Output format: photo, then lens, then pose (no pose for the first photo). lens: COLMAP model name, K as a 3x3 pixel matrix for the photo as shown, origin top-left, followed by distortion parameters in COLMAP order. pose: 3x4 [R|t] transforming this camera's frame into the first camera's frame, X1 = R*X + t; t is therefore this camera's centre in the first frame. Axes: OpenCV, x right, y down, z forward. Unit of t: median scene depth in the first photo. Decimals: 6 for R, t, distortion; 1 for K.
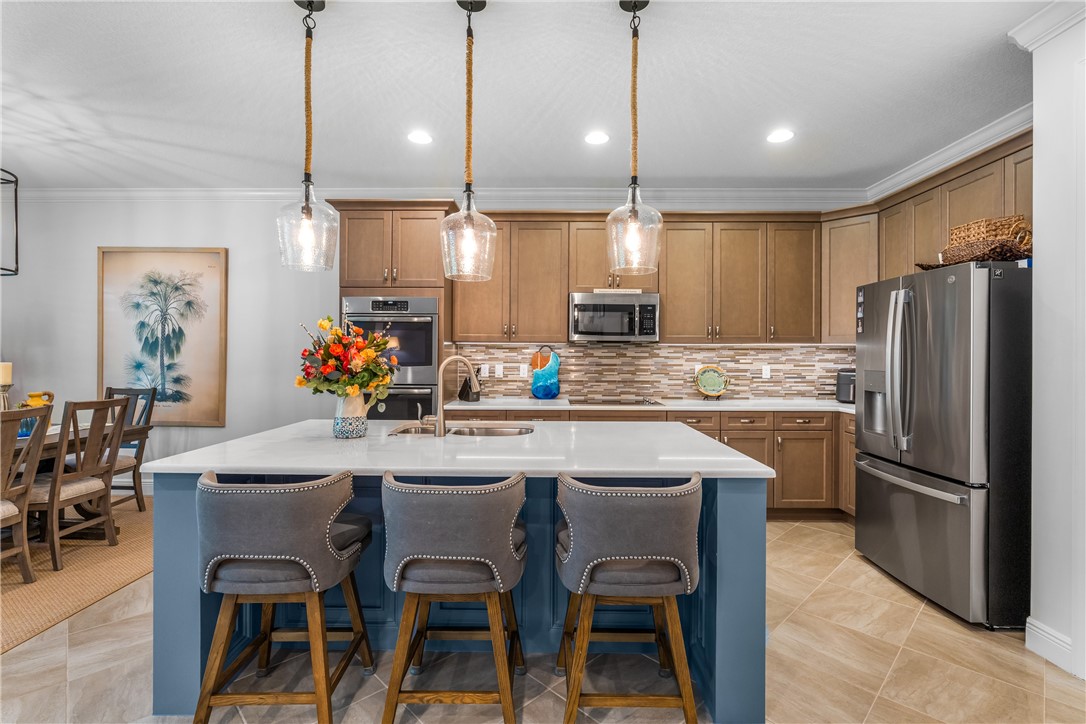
lens RADIAL K [[494.2, 0, 543.7], [0, 494.2, 351.8], [0, 0, 1]] dist [-0.005551, -0.000239]
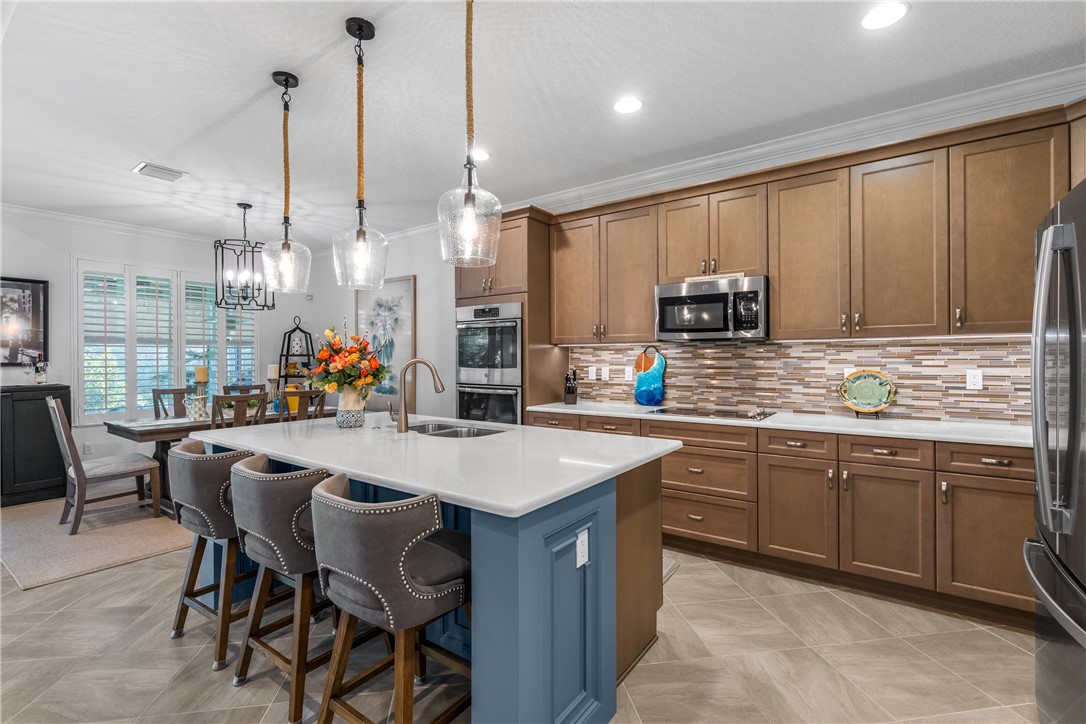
lens RADIAL K [[489.7, 0, 541.5], [0, 489.7, 355.9], [0, 0, 1]] dist [-0.002329, 0.000002]
pose [[0.814432, -0.010319, -0.580167, 0.362800], [0.012719, 0.999919, 0.000069, 0.002983], [0.580120, -0.007435, 0.814497, 0.160834]]
